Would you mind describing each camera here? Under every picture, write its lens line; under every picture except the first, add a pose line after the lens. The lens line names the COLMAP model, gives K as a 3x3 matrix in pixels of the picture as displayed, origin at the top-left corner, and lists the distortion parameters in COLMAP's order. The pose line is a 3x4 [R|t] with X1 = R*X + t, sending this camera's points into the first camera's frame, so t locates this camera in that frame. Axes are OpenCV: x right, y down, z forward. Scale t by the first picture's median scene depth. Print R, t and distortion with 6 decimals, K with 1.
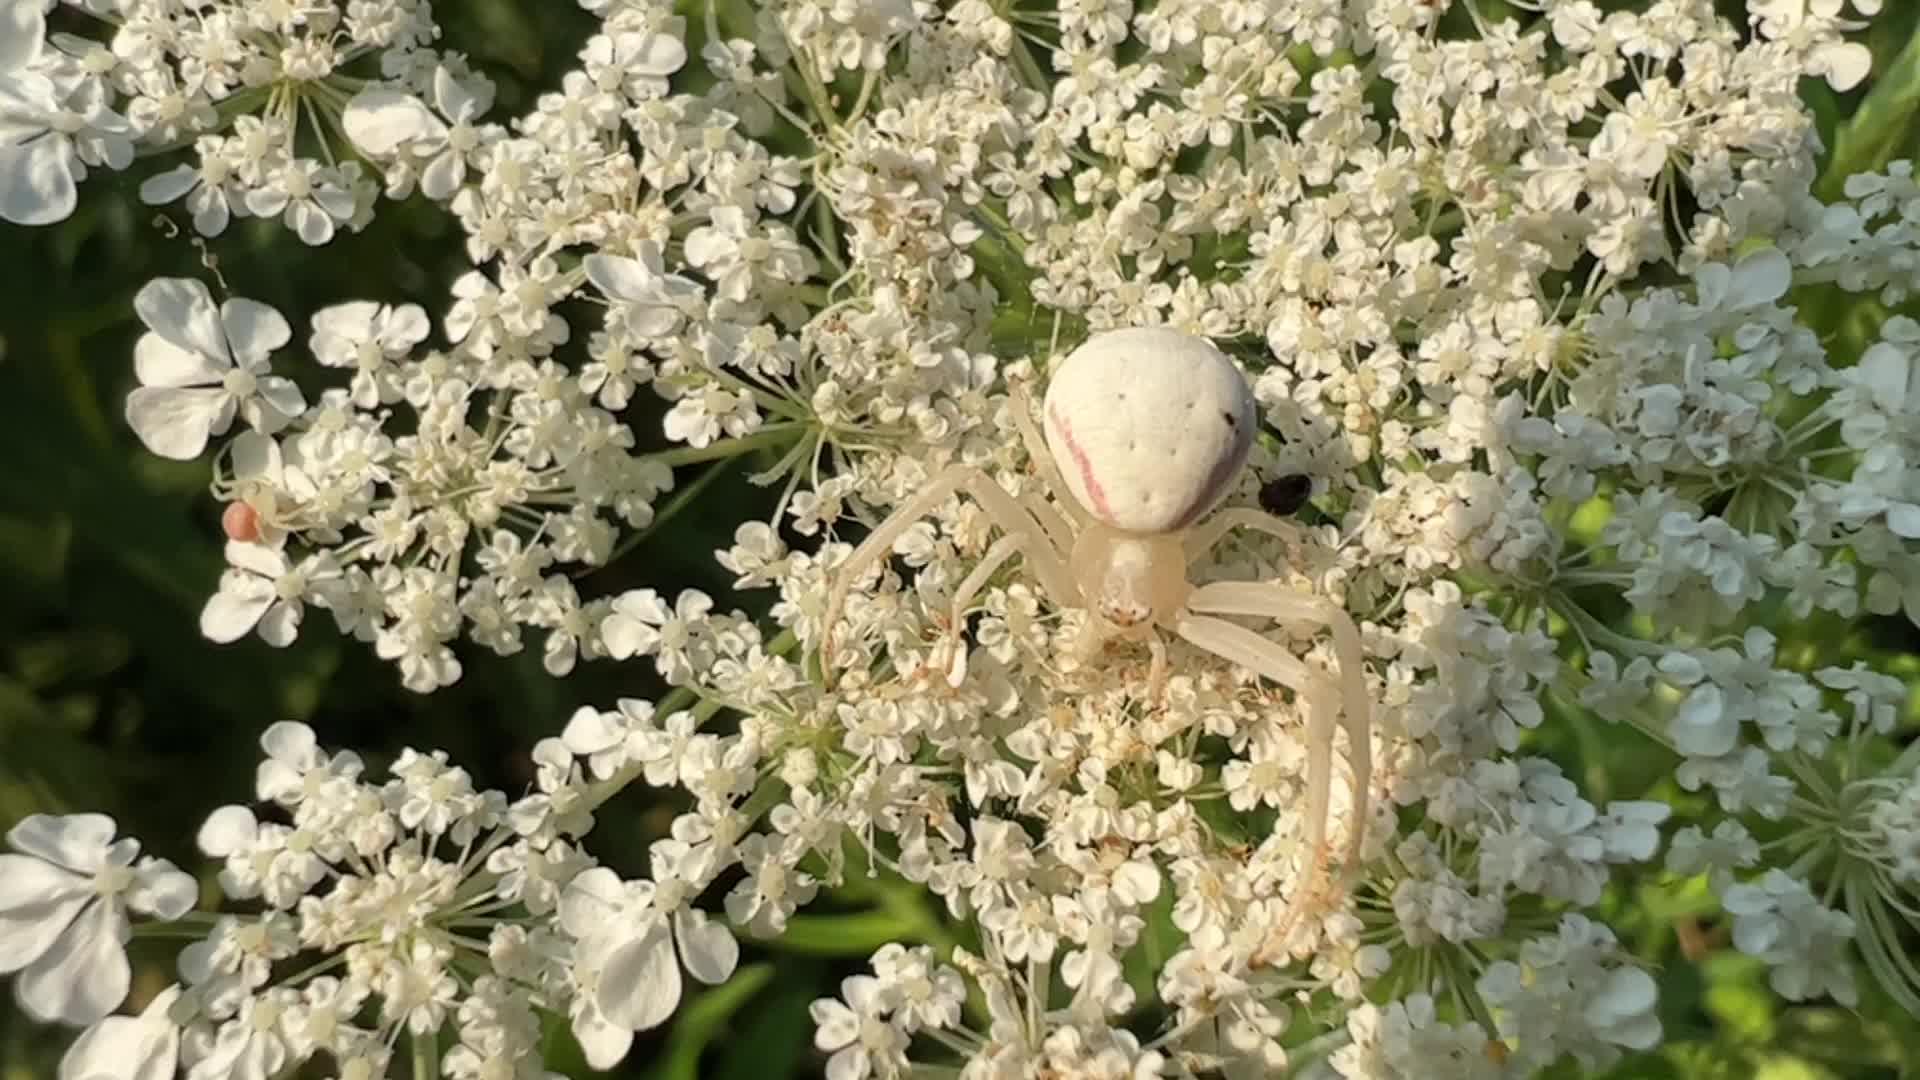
lens RADIAL K [[1616.7, 0, 960.0], [0, 1616.7, 540.0], [0, 0, 1]] dist [-0.030496, -0.011907]
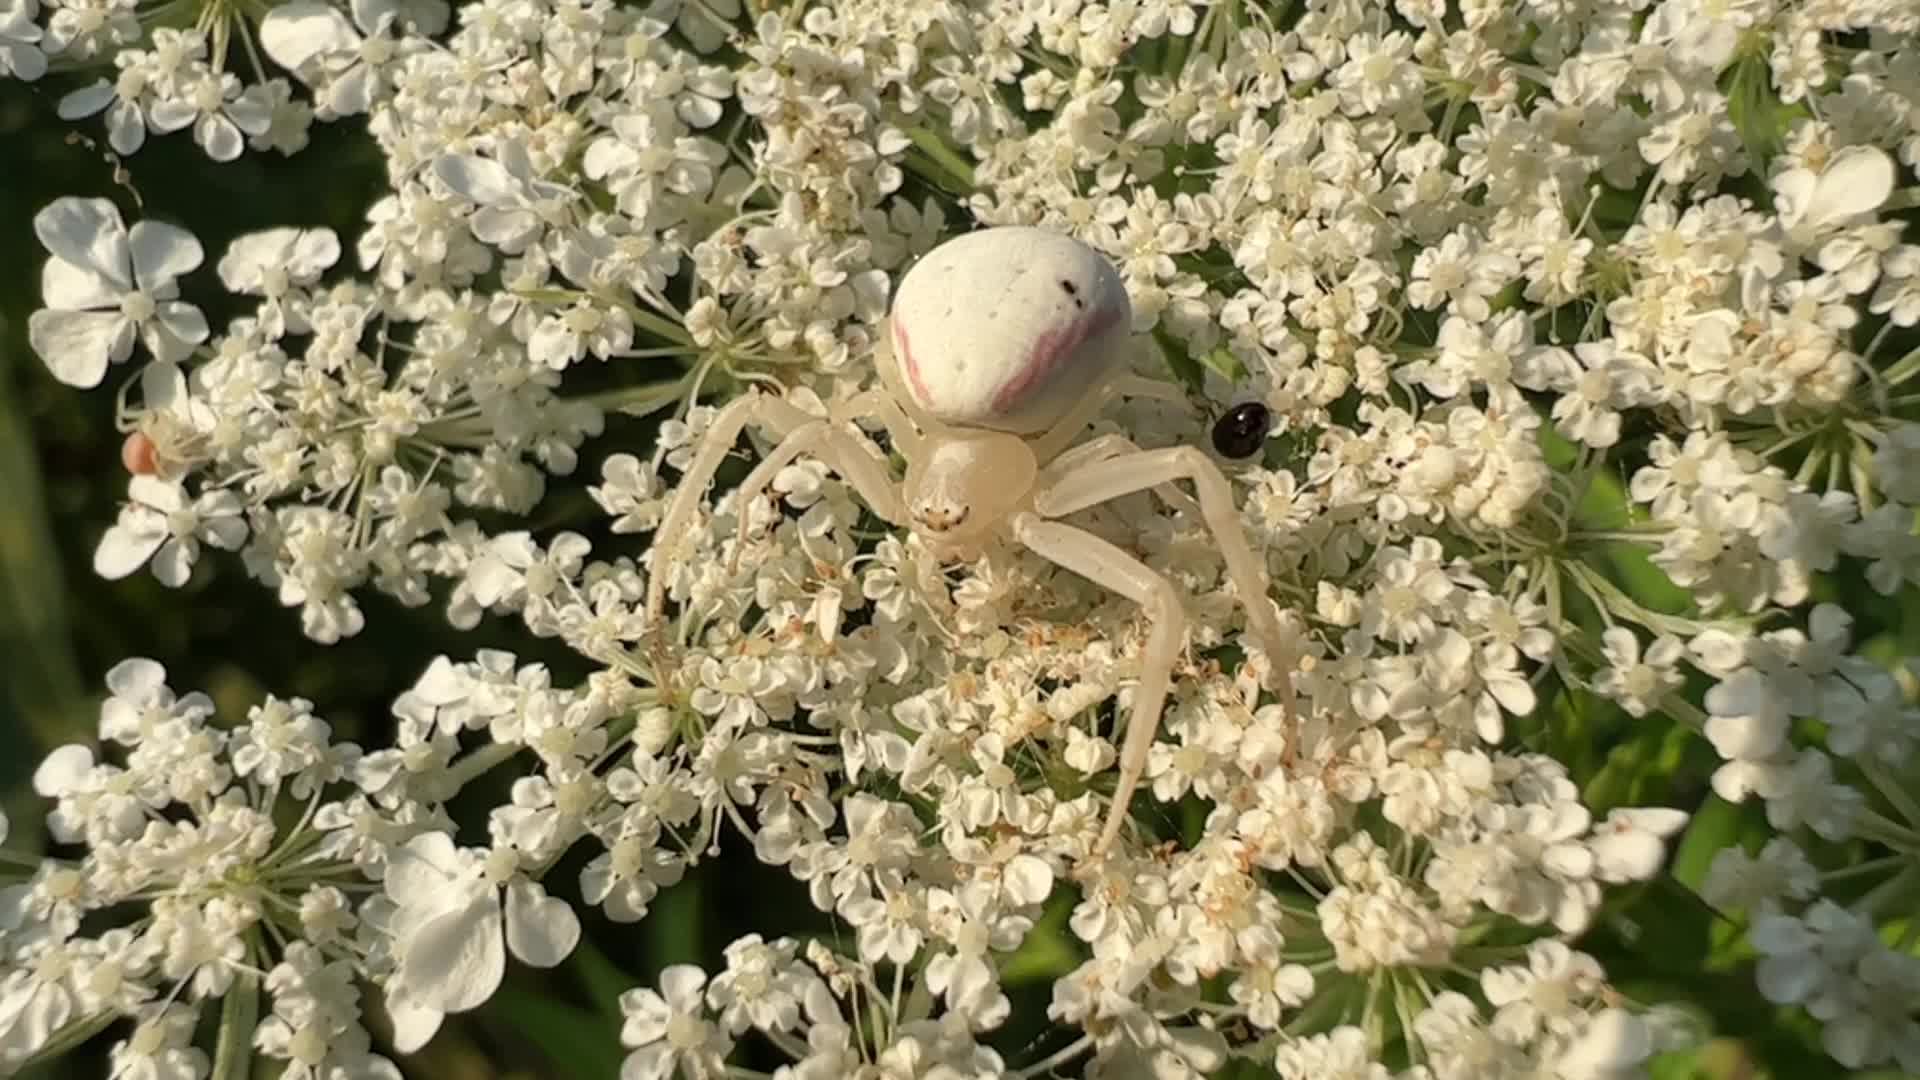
lens RADIAL K [[1616.7, 0, 960.0], [0, 1616.7, 540.0], [0, 0, 1]] dist [-0.030496, -0.011907]
pose [[0.988870, 0.020447, -0.147372, 0.180437], [-0.022963, 0.999618, -0.015395, 0.043666], [0.147000, 0.018608, 0.988961, 0.134368]]
